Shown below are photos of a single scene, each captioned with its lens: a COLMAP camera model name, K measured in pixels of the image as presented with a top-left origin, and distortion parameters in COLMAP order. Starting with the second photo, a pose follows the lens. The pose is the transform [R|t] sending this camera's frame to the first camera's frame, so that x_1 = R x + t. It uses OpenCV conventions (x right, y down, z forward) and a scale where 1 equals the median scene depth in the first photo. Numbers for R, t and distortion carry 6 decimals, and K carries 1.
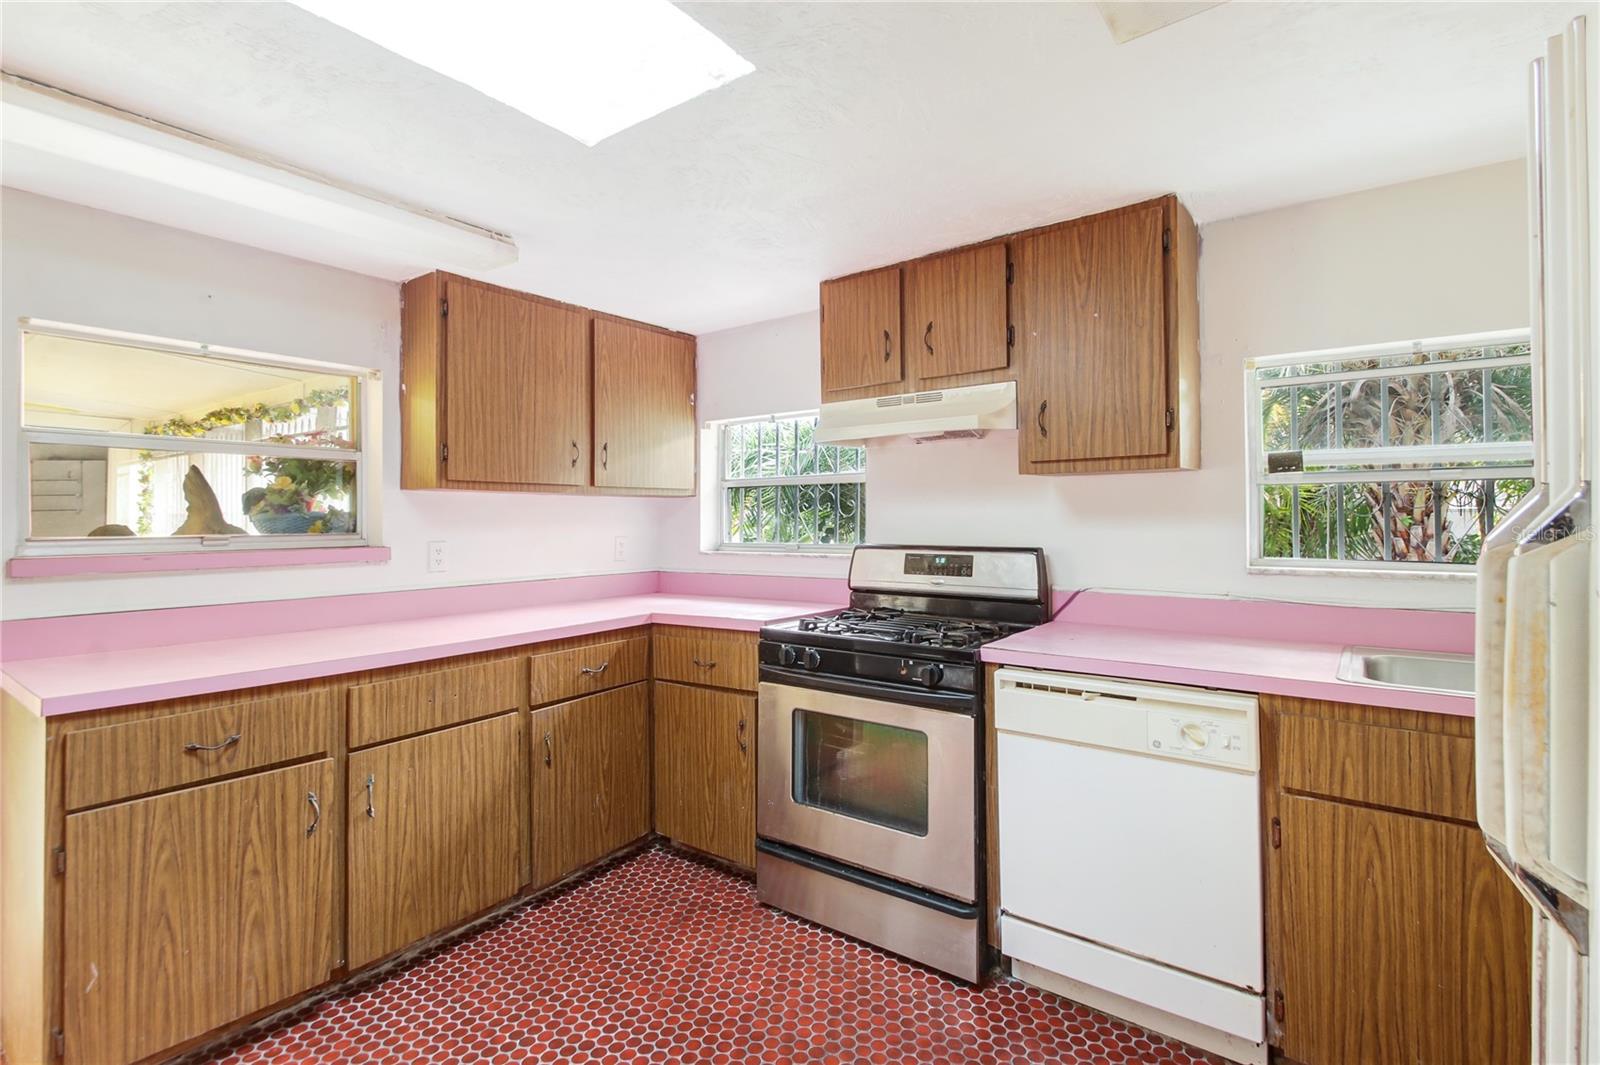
lens RADIAL K [[756.4, 0, 788.4], [0, 756.4, 504.8], [0, 0, 1]] dist [0.016028, -0.012631]
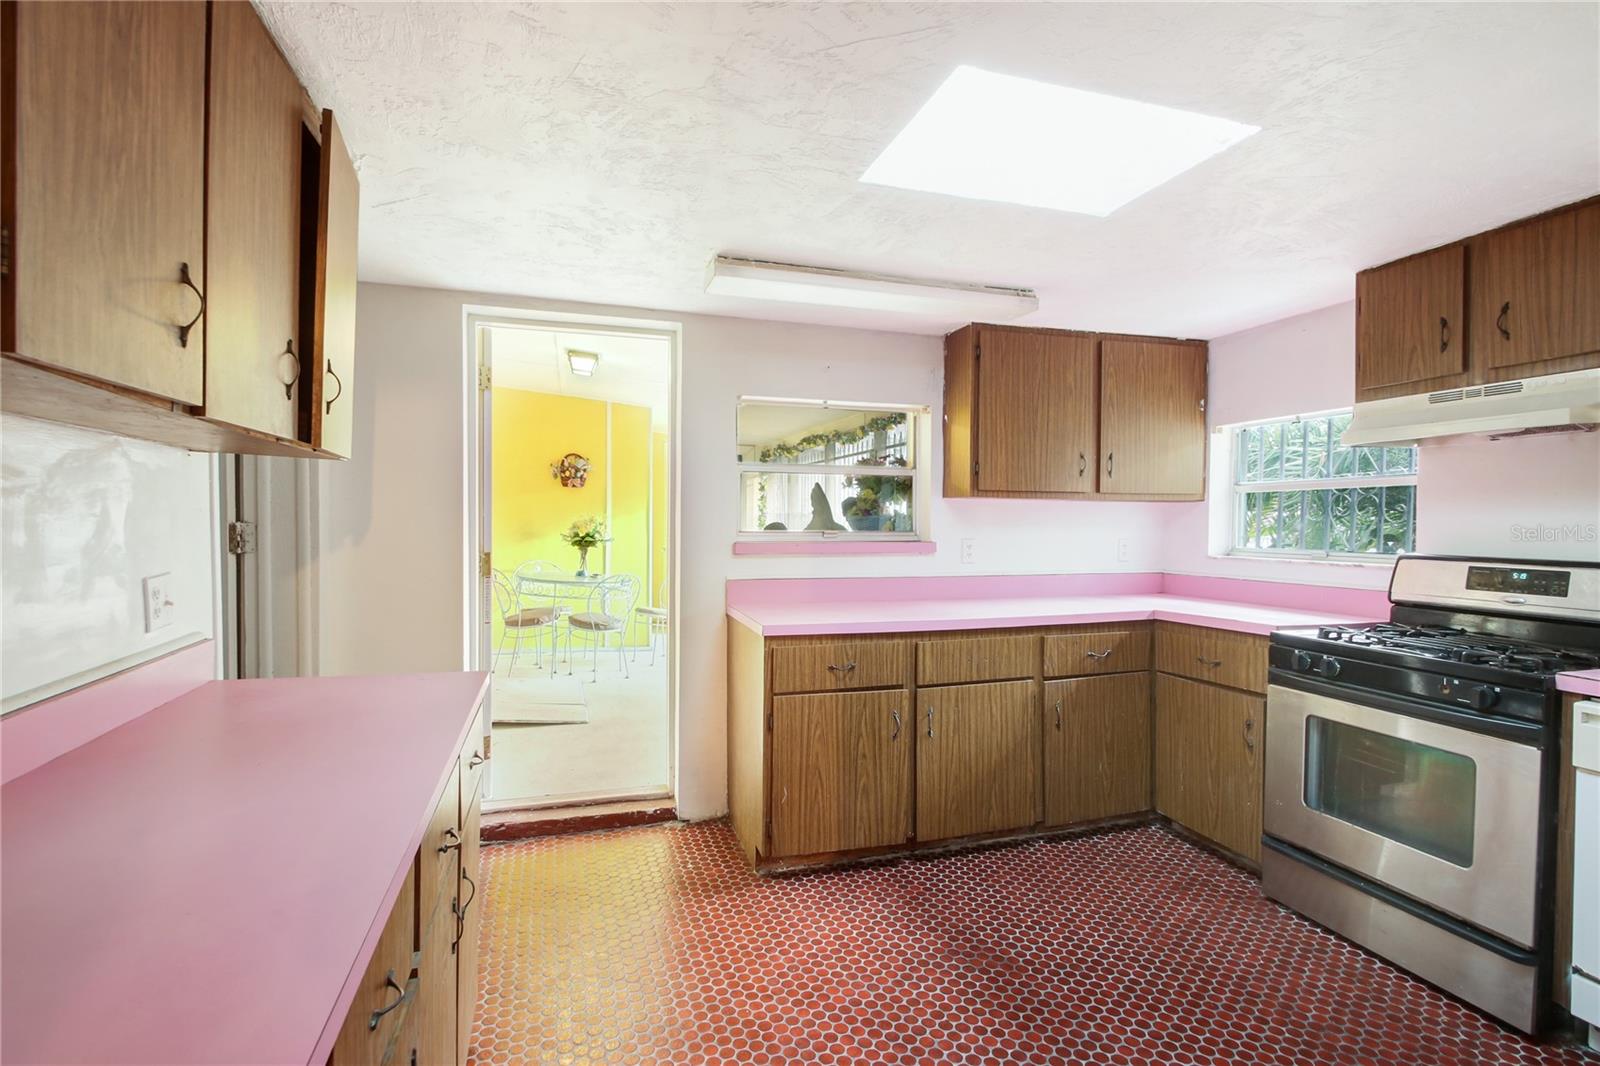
lens RADIAL K [[756.4, 0, 795.4], [0, 756.4, 528.1], [0, 0, 1]] dist [0.016028, -0.012631]
pose [[0.811154, 0.018082, -0.584553, 0.040301], [0.000892, 0.999483, 0.032154, -0.010656], [0.584832, -0.026603, 0.810718, -0.203700]]
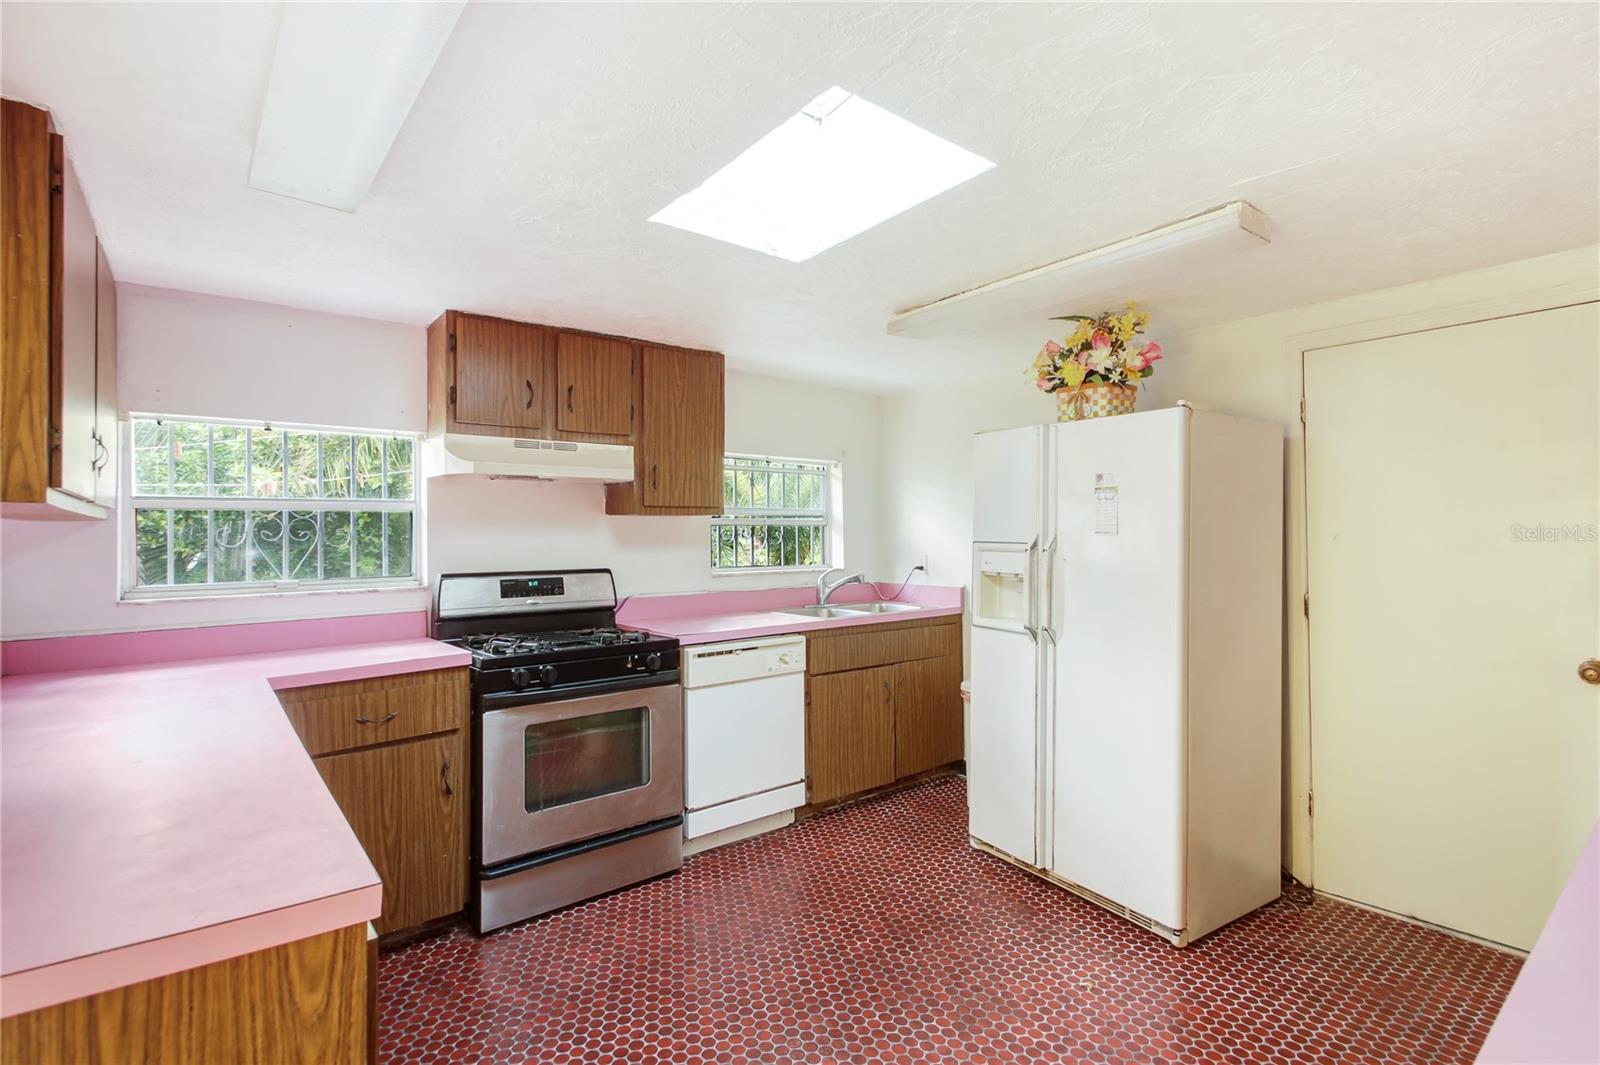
lens RADIAL K [[756.4, 0, 801.7], [0, 756.4, 524.4], [0, 0, 1]] dist [0.016028, -0.012631]
pose [[0.242258, 0.016250, 0.970076, -0.925532], [-0.012389, 0.999830, -0.013655, -0.007156], [-0.970133, -0.008710, 0.242419, 0.357583]]
